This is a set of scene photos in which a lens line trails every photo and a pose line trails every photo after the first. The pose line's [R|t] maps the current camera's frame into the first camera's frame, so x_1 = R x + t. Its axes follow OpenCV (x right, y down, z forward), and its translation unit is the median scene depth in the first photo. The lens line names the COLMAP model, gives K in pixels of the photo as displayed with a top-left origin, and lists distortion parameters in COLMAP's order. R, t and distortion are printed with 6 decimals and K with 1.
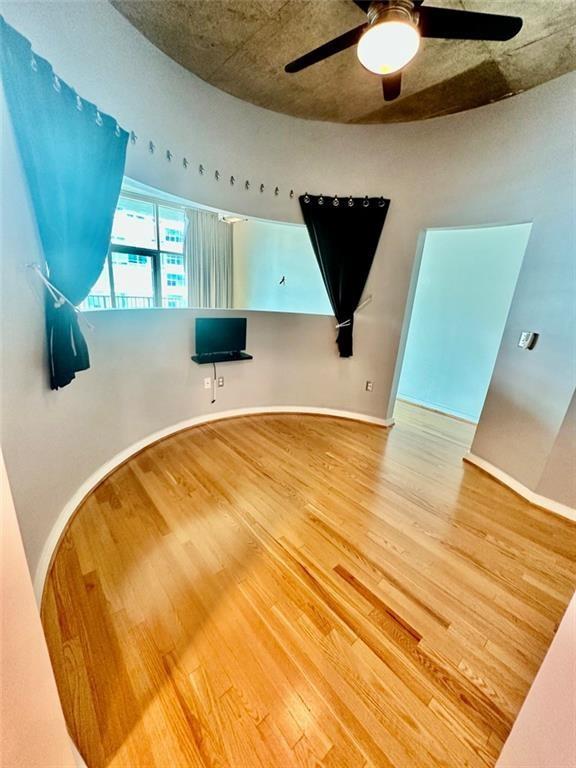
lens RADIAL K [[307.6, 0, 289.5], [0, 307.6, 385.4], [0, 0, 1]] dist [-0.003633, 0.000445]
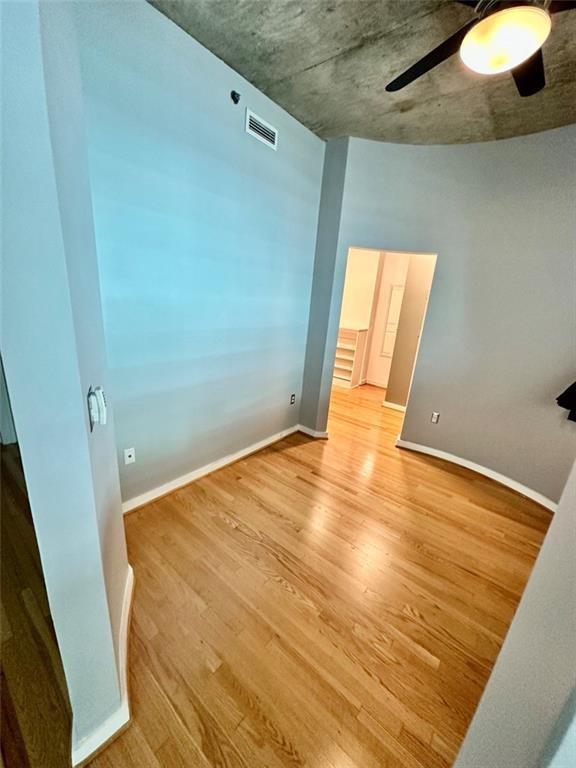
lens RADIAL K [[307.6, 0, 288.0], [0, 307.6, 385.7], [0, 0, 1]] dist [-0.003633, 0.000445]
pose [[-0.975091, -0.098762, -0.198604, 0.893835], [-0.192269, 0.822794, 0.534830, -0.667866], [0.110589, 0.559693, -0.821288, 2.007991]]
